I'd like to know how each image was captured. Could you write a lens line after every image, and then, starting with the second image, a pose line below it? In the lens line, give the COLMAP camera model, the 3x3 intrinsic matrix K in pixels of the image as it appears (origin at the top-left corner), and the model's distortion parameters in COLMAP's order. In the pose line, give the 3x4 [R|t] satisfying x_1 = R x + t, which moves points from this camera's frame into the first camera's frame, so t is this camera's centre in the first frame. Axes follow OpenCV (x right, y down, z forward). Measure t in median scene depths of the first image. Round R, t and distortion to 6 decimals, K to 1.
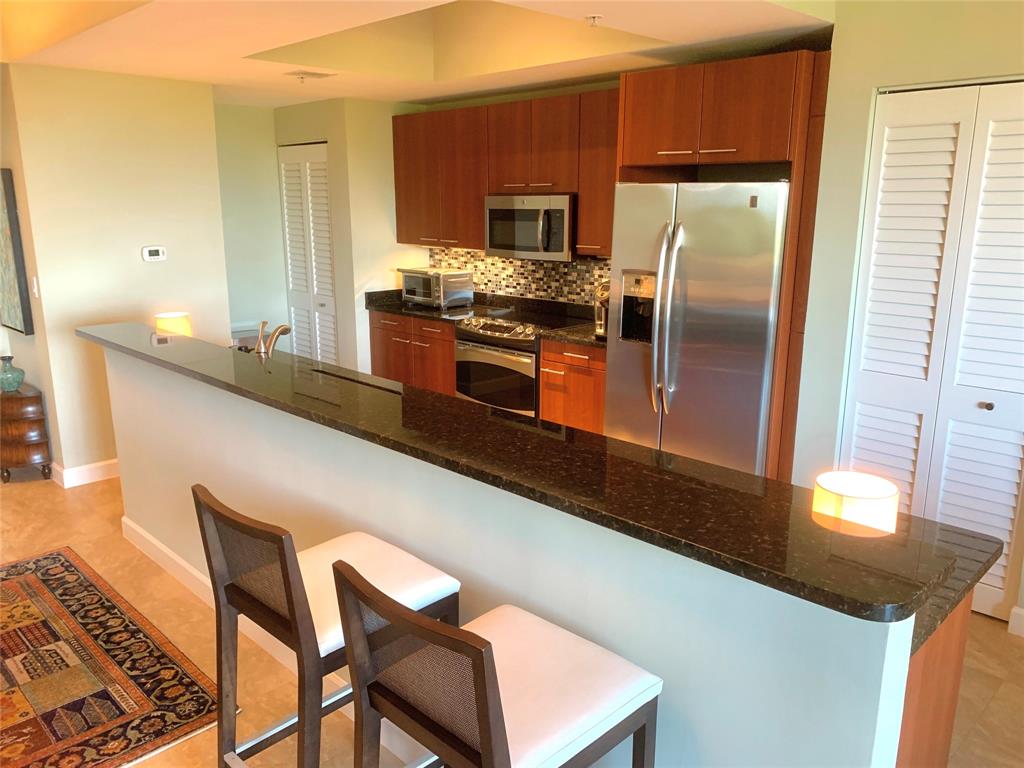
lens RADIAL K [[782.8, 0, 515.4], [0, 782.8, 397.0], [0, 0, 1]] dist [0.059827, -0.079394]
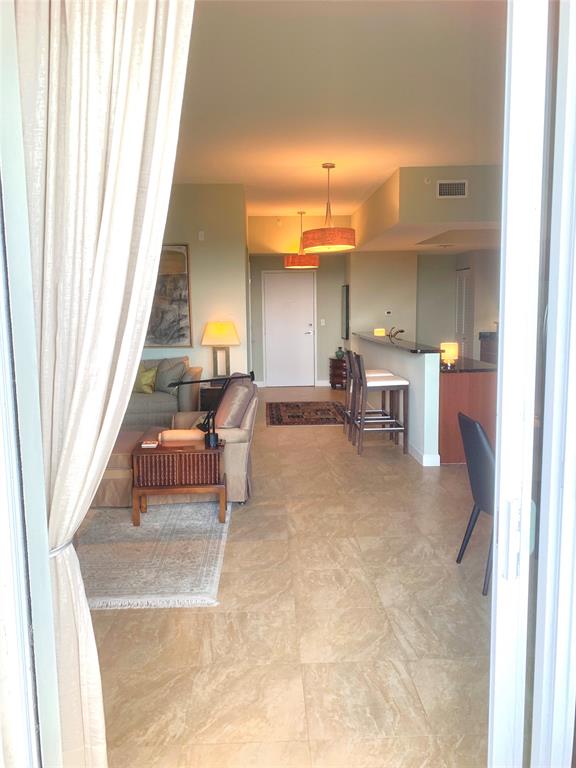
lens RADIAL K [[594.8, 0, 284.9], [0, 594.8, 381.9], [0, 0, 1]] dist [0.045803, -0.060955]
pose [[0.733838, 0.074106, -0.675271, 0.671373], [-0.147984, 0.987599, -0.052438, 0.209601], [0.663011, 0.138410, 0.735703, -0.709583]]
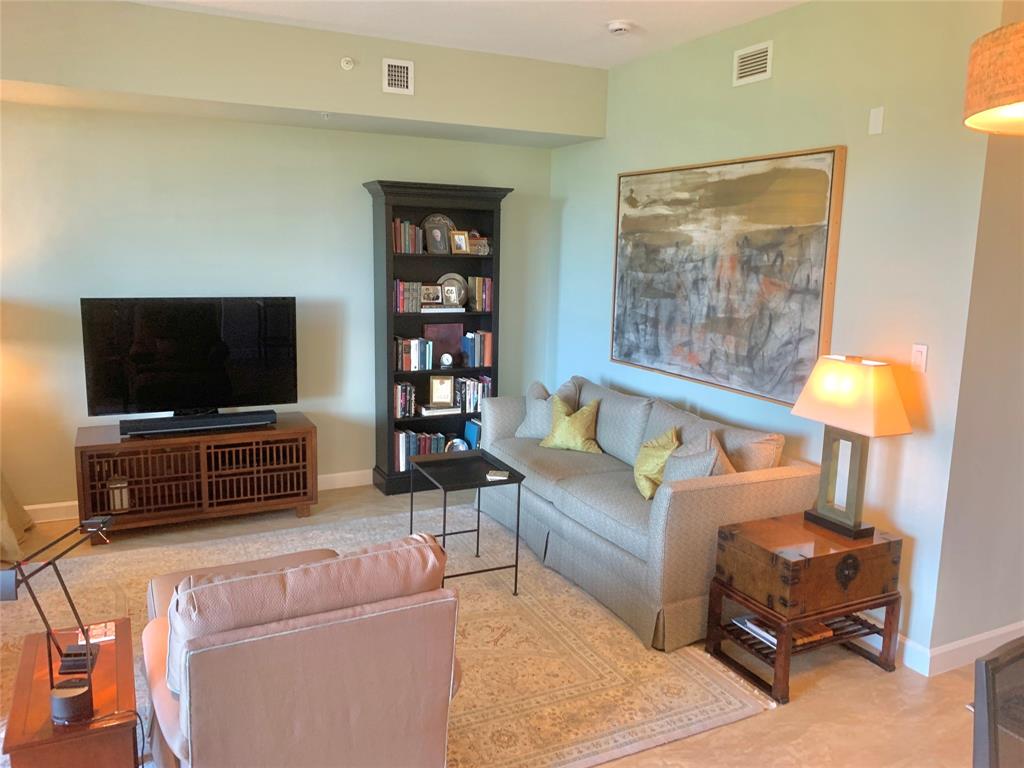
lens RADIAL K [[793.1, 0, 531.9], [0, 793.1, 382.5], [0, 0, 1]] dist [0.045803, -0.060955]
pose [[-0.312634, 0.147975, -0.938277, 0.312684], [-0.254430, 0.938650, 0.232811, -0.053539], [0.915164, 0.311510, -0.255805, 0.139433]]
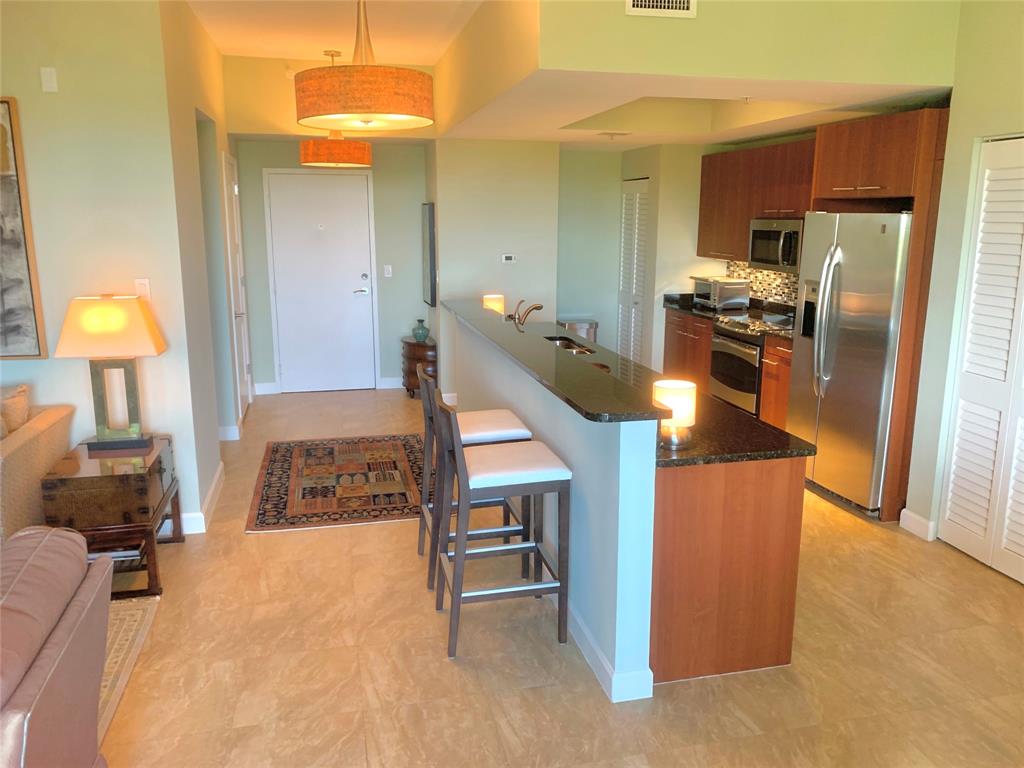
lens RADIAL K [[793.1, 0, 531.9], [0, 793.1, 382.5], [0, 0, 1]] dist [0.045803, -0.060955]
pose [[0.858891, 0.108360, -0.500564, 0.337909], [-0.127161, 0.991876, -0.003472, 0.048153], [0.496121, 0.066634, 0.865692, -0.247817]]
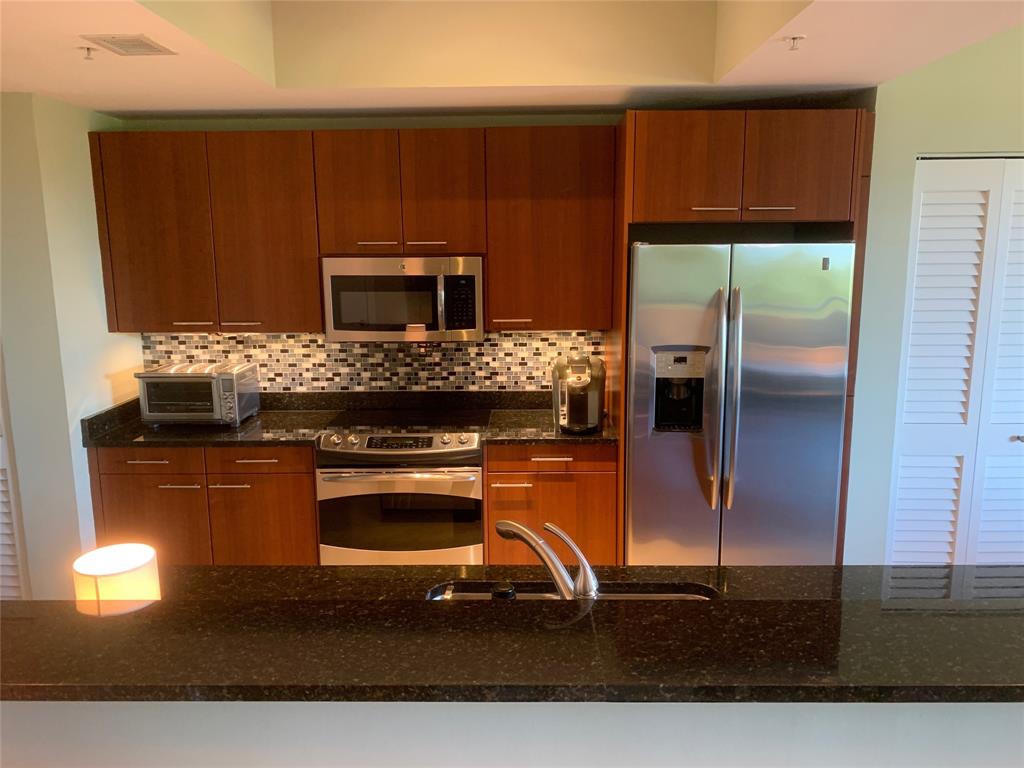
lens RADIAL K [[782.8, 0, 515.4], [0, 782.8, 397.0], [0, 0, 1]] dist [0.059827, -0.079394]
pose [[0.719850, -0.141590, 0.679535, -0.432368], [0.177033, 0.984049, 0.017504, -0.123328], [-0.671174, 0.107700, 0.733434, 0.410068]]
